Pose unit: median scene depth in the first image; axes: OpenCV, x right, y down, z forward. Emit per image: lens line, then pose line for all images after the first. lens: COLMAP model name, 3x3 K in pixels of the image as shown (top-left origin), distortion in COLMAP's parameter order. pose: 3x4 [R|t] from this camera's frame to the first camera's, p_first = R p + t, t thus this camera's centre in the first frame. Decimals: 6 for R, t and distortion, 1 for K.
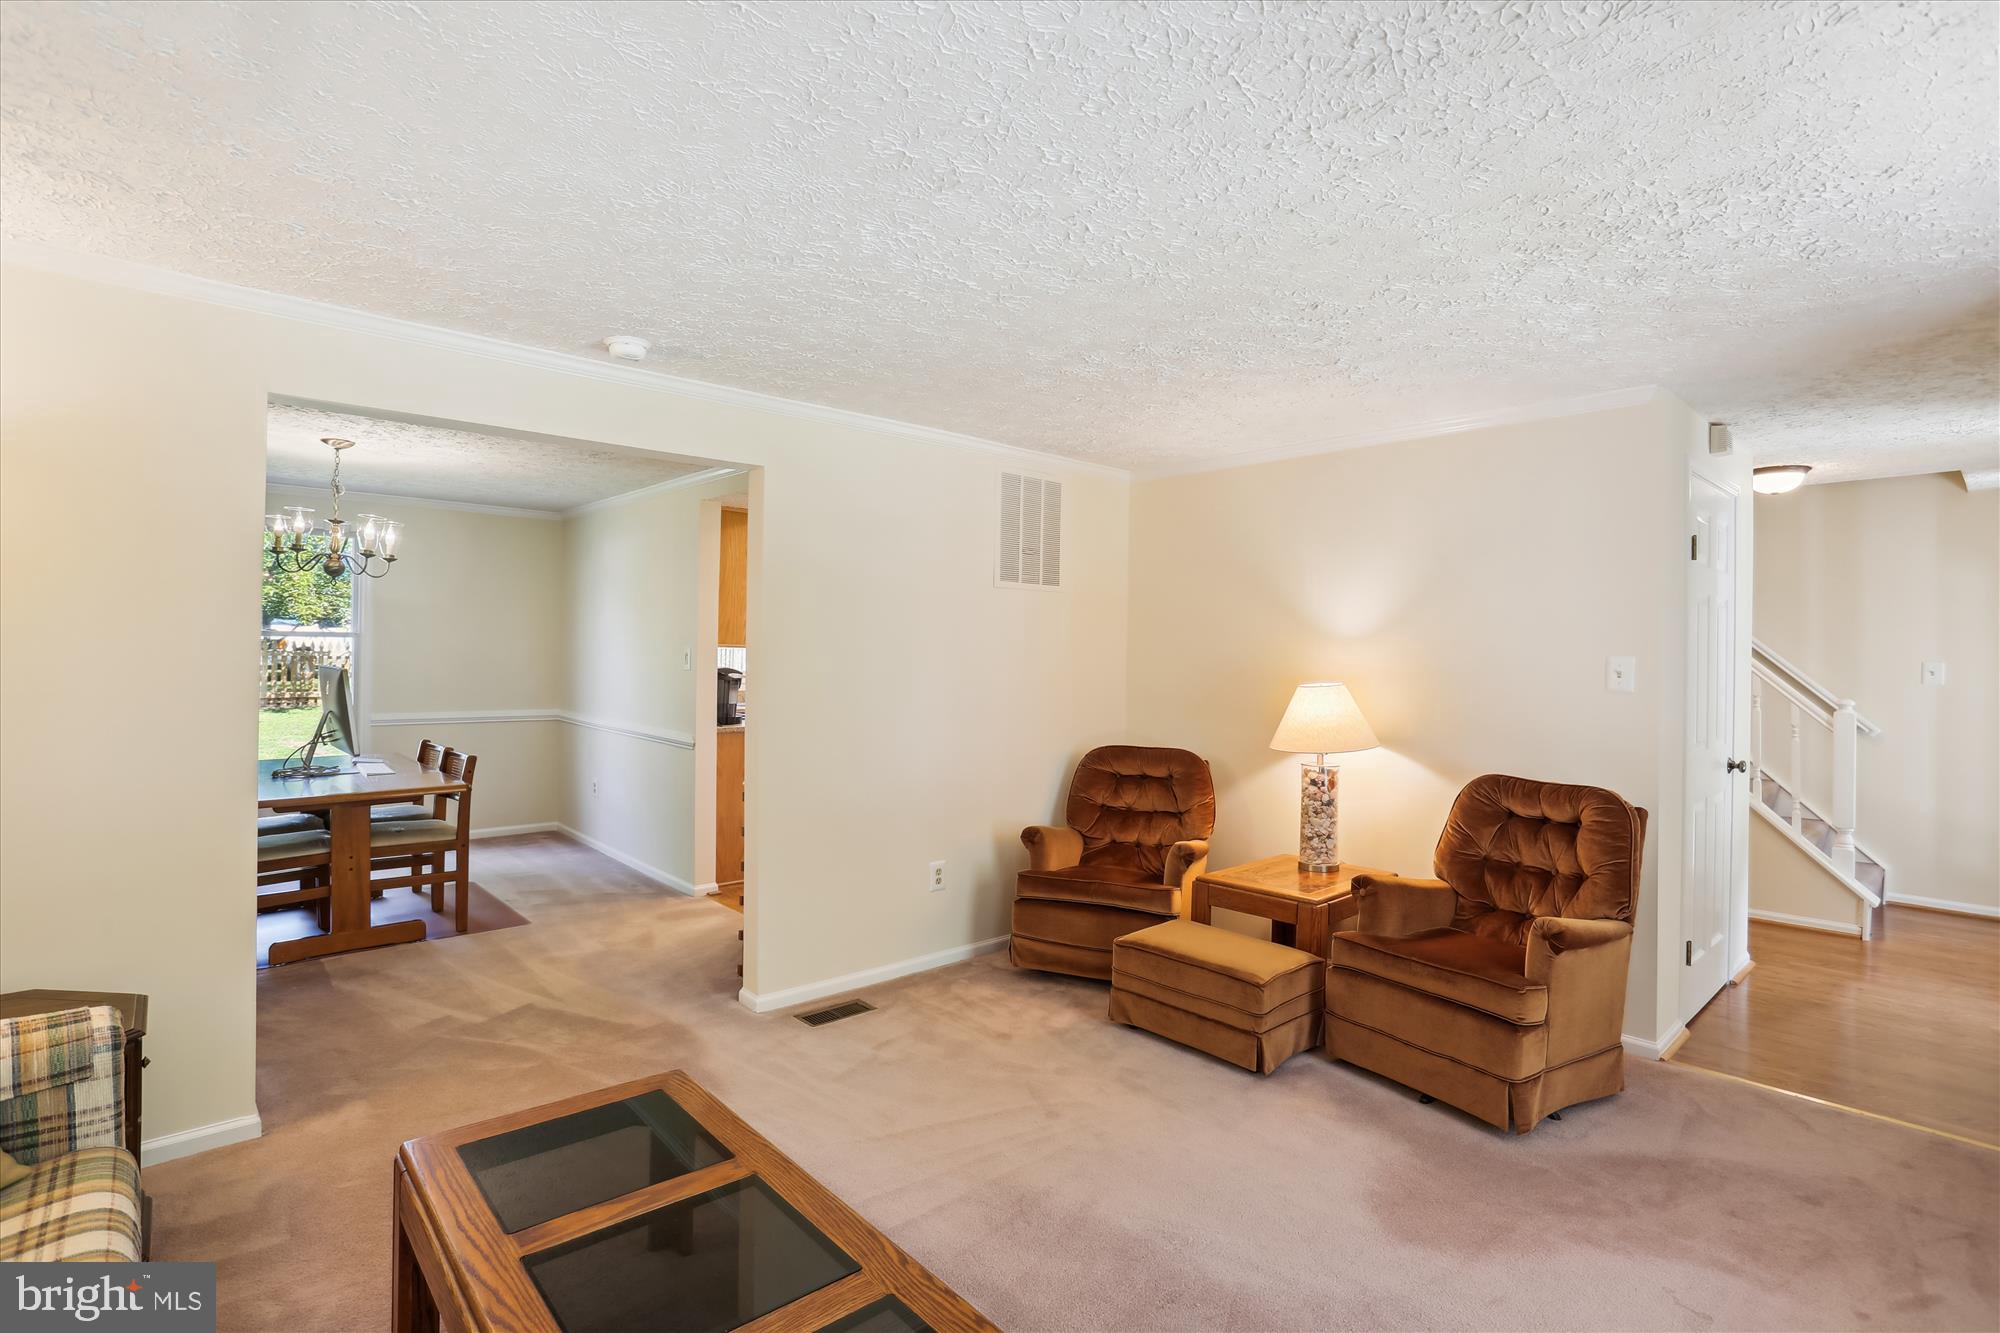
lens RADIAL K [[977.2, 0, 991.8], [0, 977.2, 660.4], [0, 0, 1]] dist [-0.069939, 0.026113]
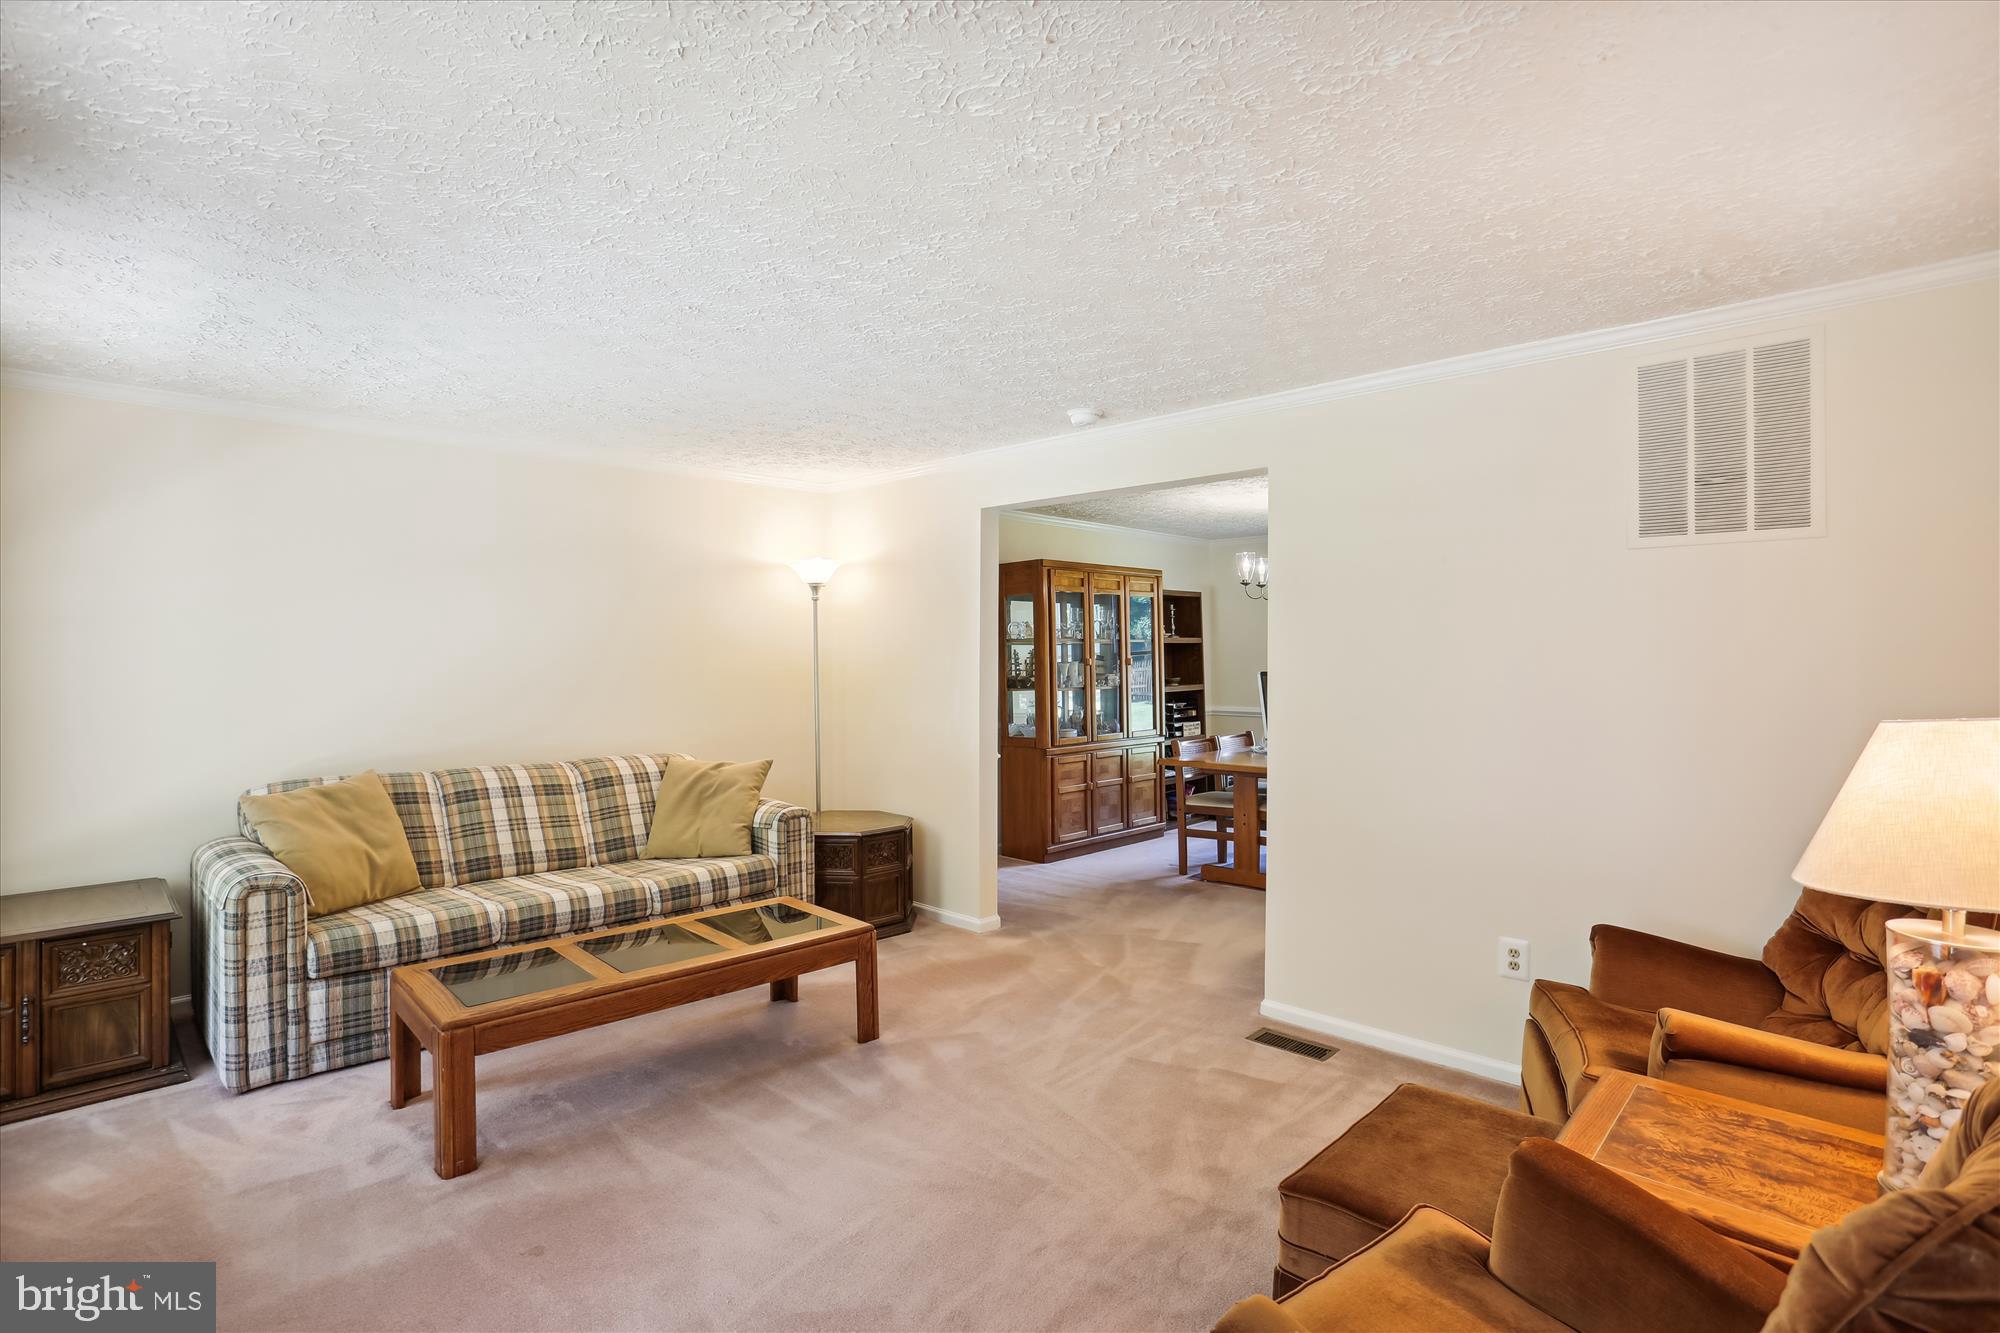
lens RADIAL K [[977.2, 0, 991.8], [0, 977.2, 660.4], [0, 0, 1]] dist [-0.069939, 0.026113]
pose [[0.046010, -0.009314, -0.998898, 0.720805], [-0.011766, 0.999882, -0.009866, 0.012172], [0.998872, 0.012207, 0.045895, 0.650882]]
